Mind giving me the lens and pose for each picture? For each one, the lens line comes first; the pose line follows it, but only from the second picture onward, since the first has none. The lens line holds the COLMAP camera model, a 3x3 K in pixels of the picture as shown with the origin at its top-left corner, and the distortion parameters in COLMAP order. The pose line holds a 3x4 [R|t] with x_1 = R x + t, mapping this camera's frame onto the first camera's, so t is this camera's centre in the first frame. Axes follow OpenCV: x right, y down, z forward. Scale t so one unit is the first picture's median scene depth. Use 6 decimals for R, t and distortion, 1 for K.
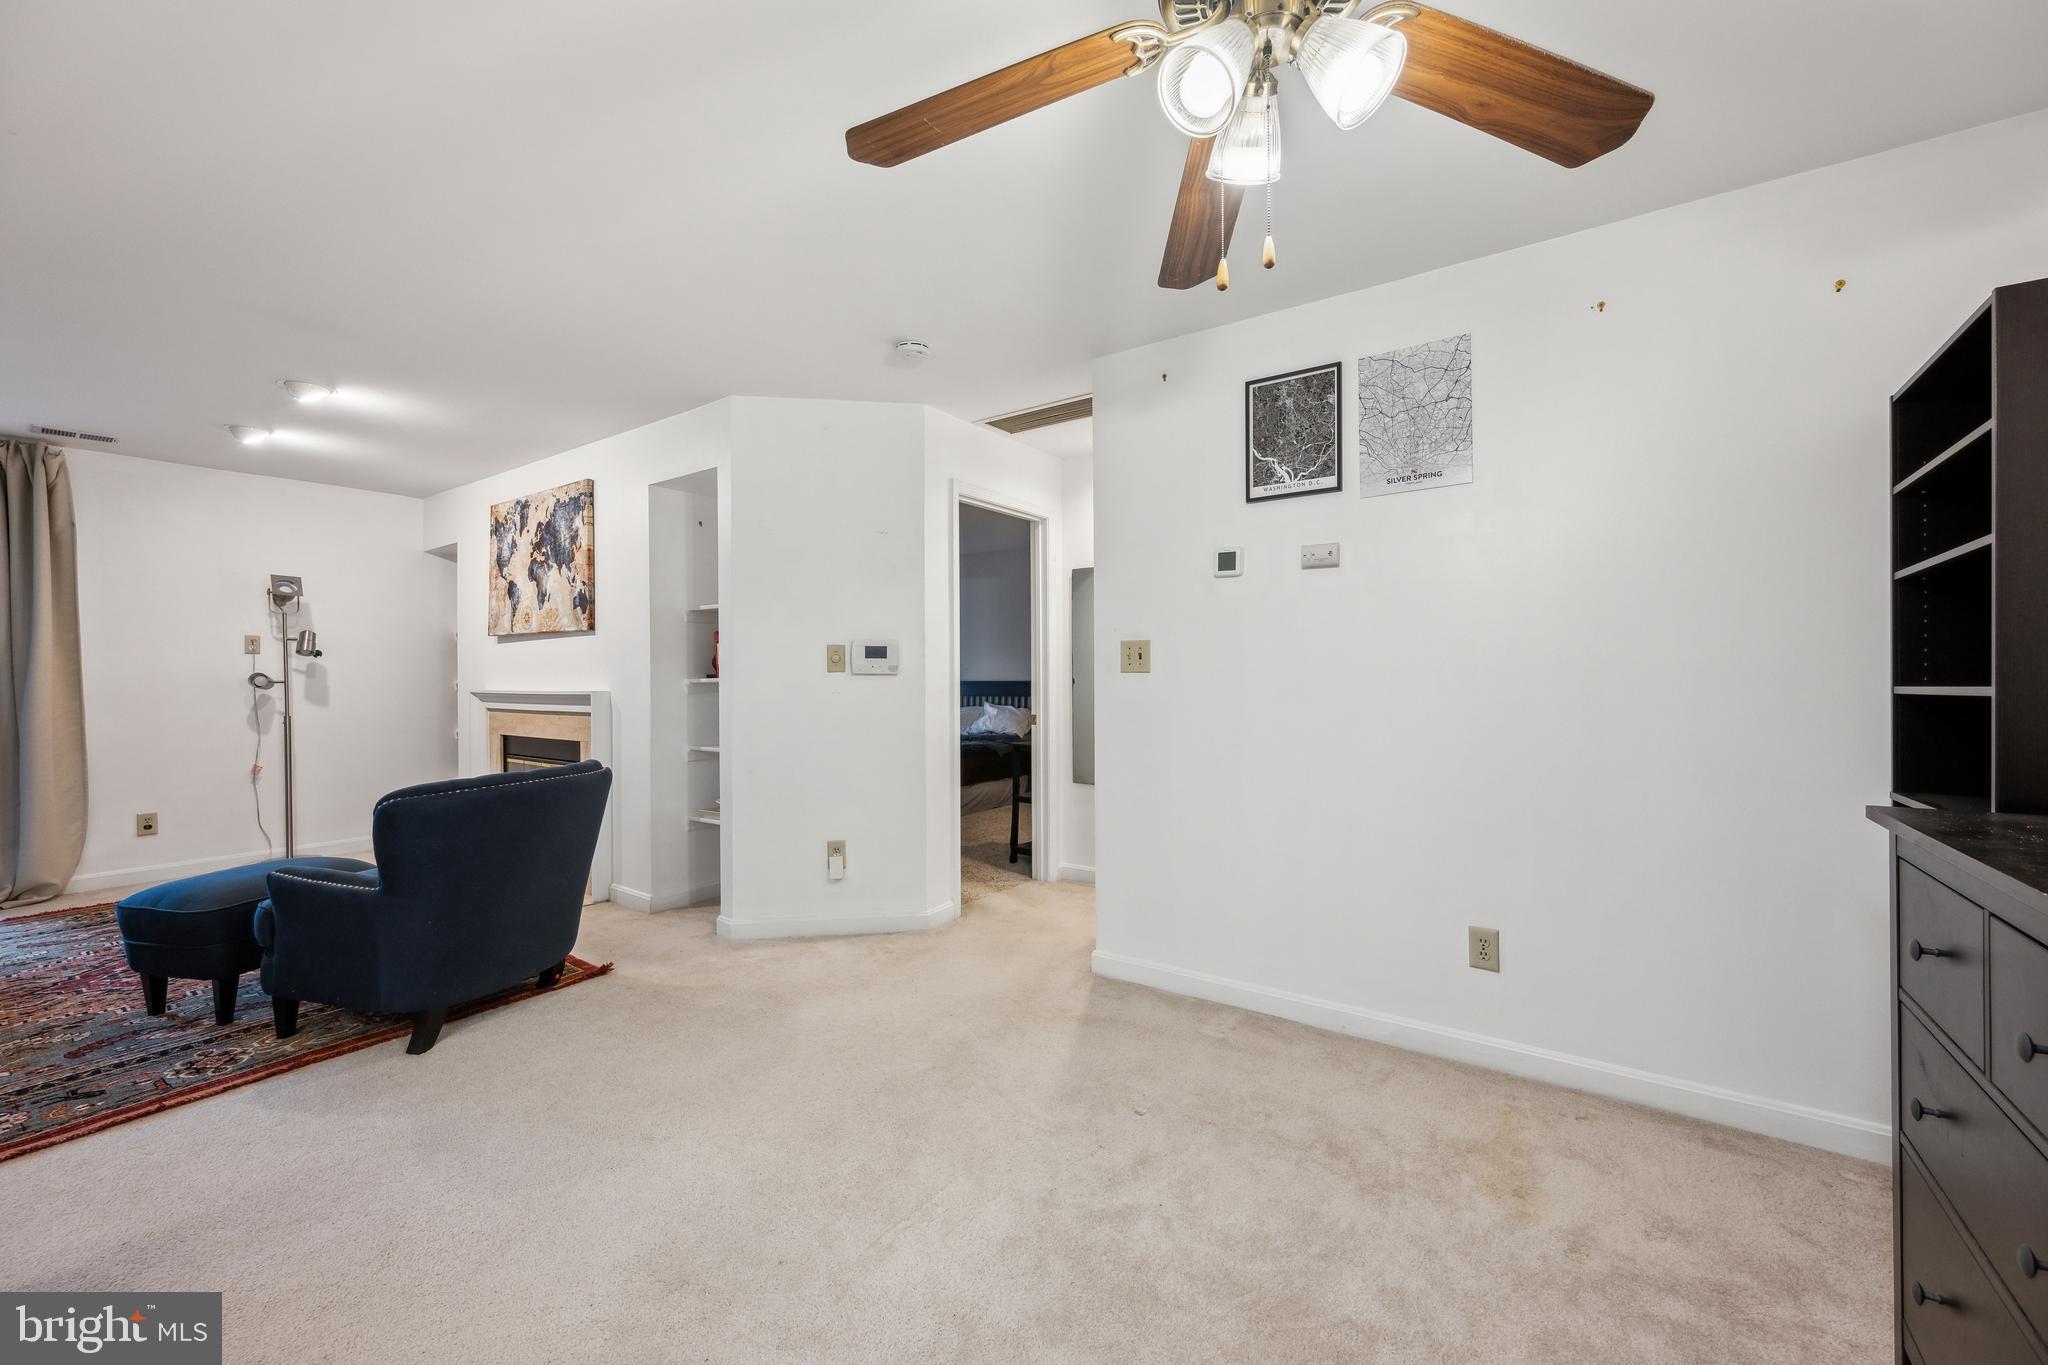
lens RADIAL K [[810.6, 0, 1026.2], [0, 810.6, 682.5], [0, 0, 1]] dist [-0.000192, -0.000040]
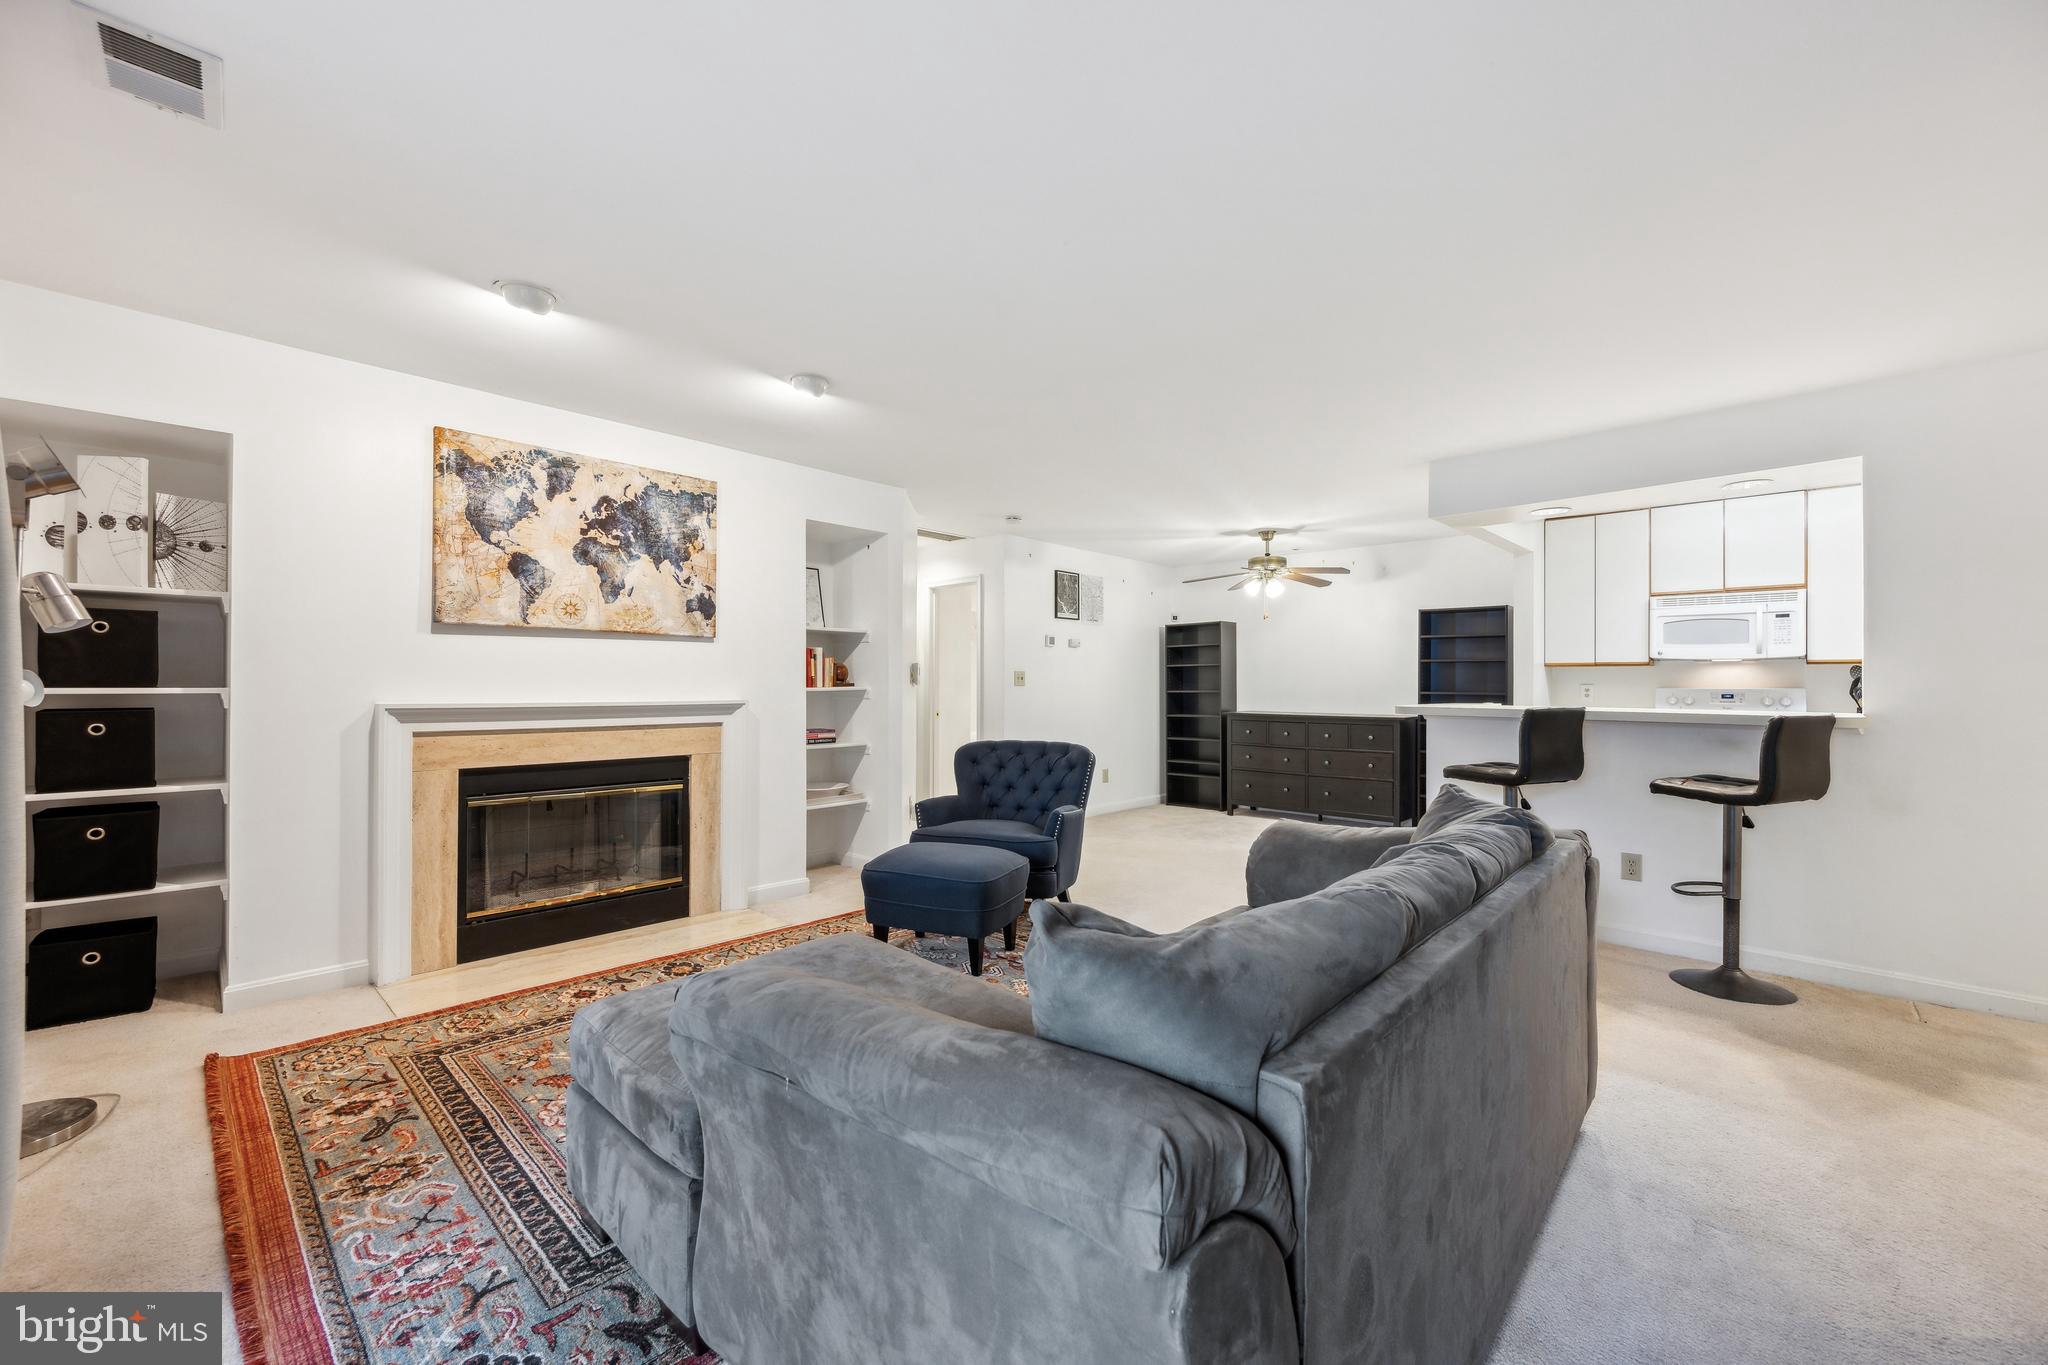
lens RADIAL K [[810.6, 0, 1025.9], [0, 810.6, 681.7], [0, 0, 1]] dist [-0.000192, -0.000040]
pose [[0.132543, 0.009551, 0.991131, -2.132138], [0.001619, 0.999950, -0.009853, -0.002409], [-0.991176, 0.002911, 0.132521, 0.738270]]
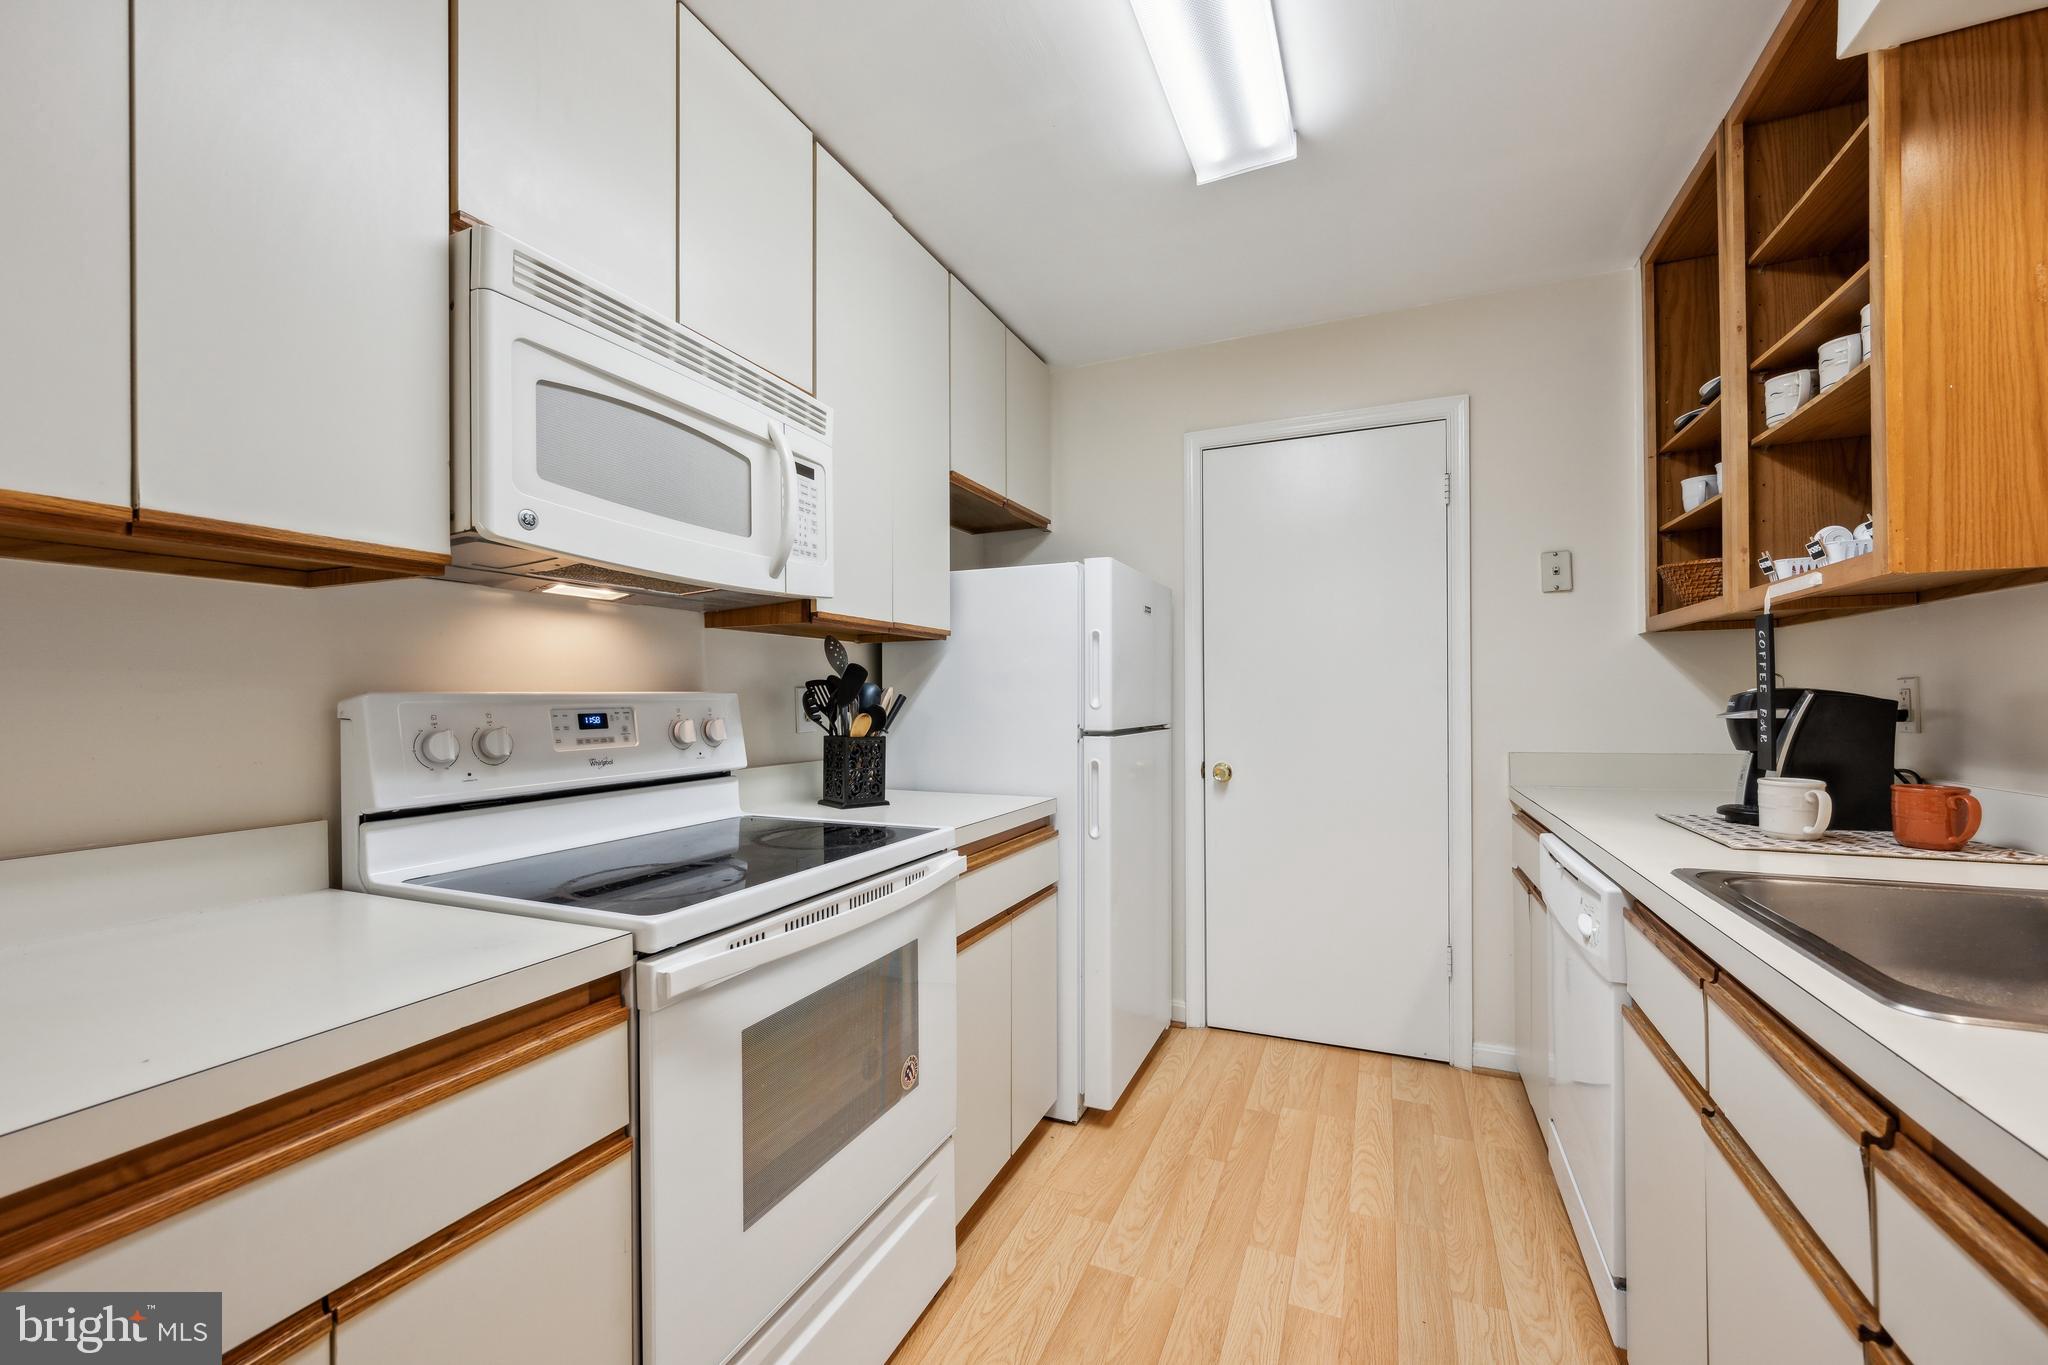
lens RADIAL K [[810.6, 0, 1022.3], [0, 810.6, 699.3], [0, 0, 1]] dist [-0.000192, -0.000040]
pose [[-0.978674, 0.014861, -0.204881, -0.258076], [0.013013, 0.999862, 0.010360, -0.000013], [0.205007, 0.007473, -0.978732, -0.030877]]
